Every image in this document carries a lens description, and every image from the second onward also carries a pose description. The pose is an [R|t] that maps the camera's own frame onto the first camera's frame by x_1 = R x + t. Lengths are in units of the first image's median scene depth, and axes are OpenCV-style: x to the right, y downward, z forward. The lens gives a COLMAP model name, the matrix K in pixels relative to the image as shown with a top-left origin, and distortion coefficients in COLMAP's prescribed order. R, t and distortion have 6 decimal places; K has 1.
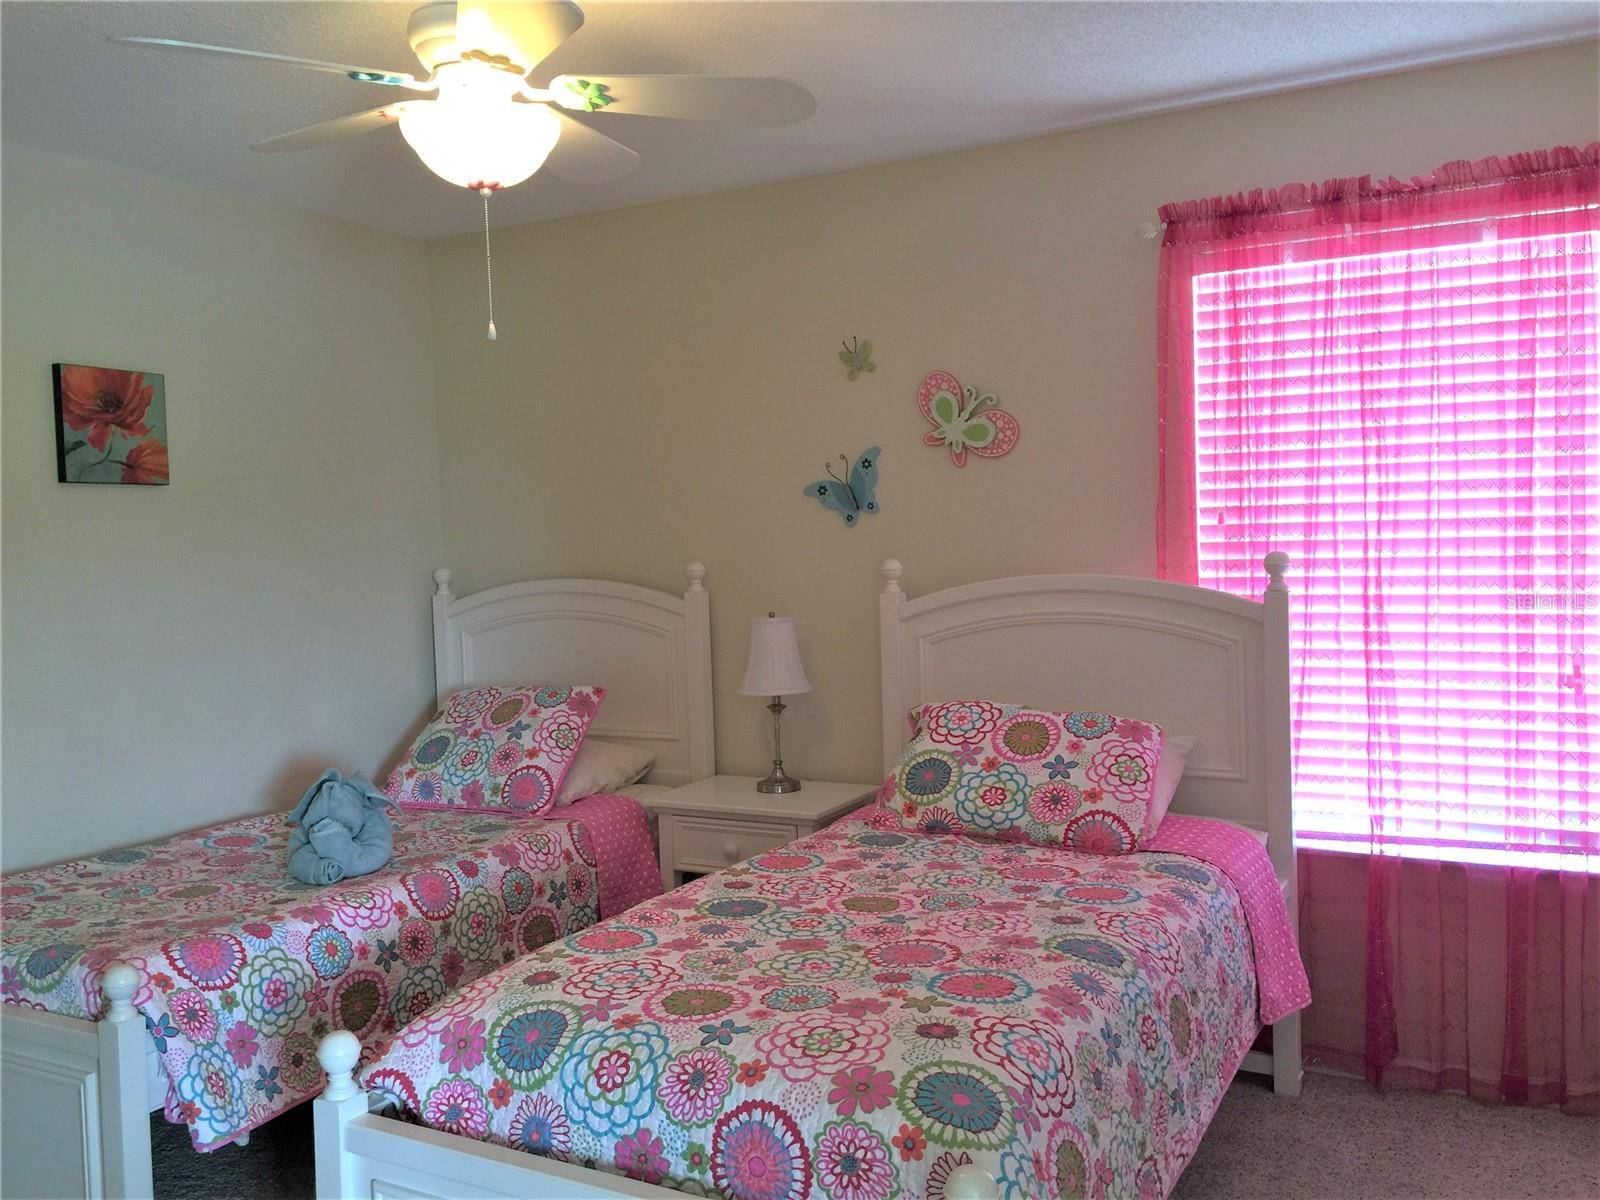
lens RADIAL K [[1356.2, 0, 800.0], [0, 1356.2, 600.0], [0, 0, 1]] dist [0.046903, -0.000527]
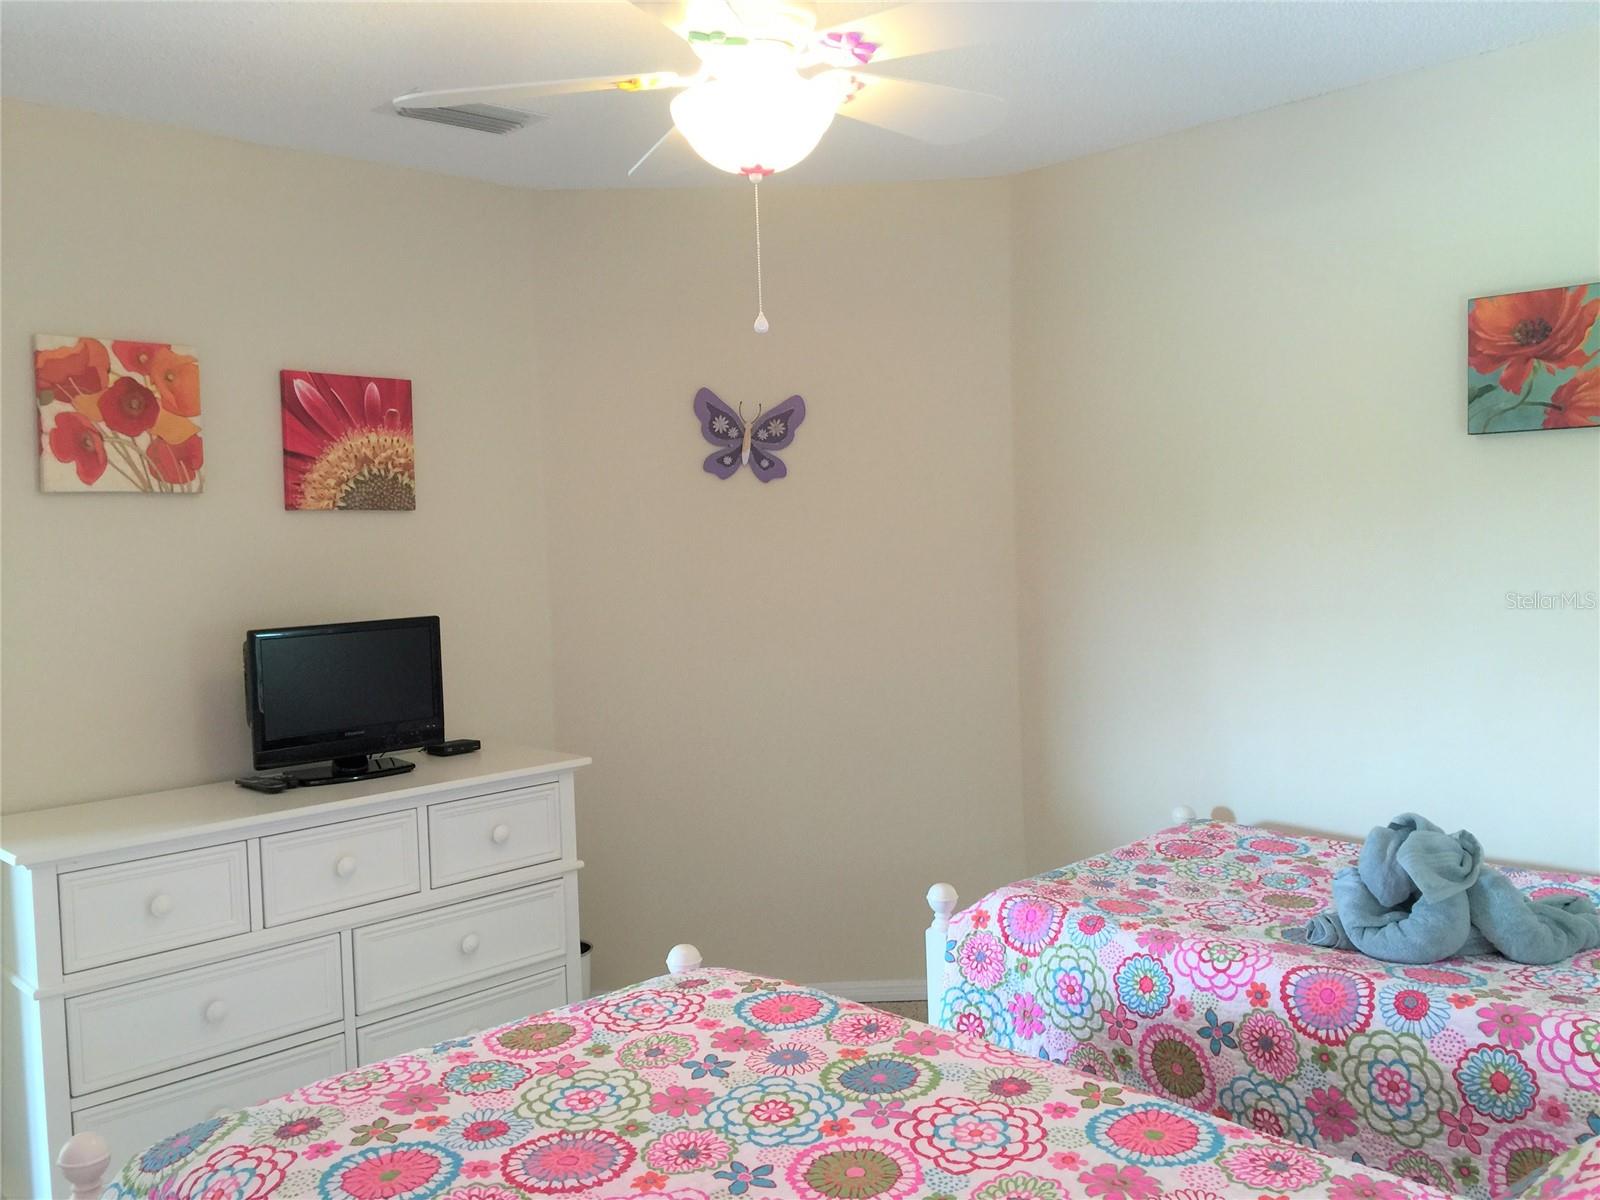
lens RADIAL K [[1397.6, 0, 800.0], [0, 1397.6, 600.0], [0, 0, 1]] dist [0.012622, -0.000190]
pose [[-0.282323, 0.087826, -0.955291, 0.544630], [-0.013051, 0.995357, 0.095366, -0.071488], [0.959231, 0.039391, -0.279866, 1.005250]]
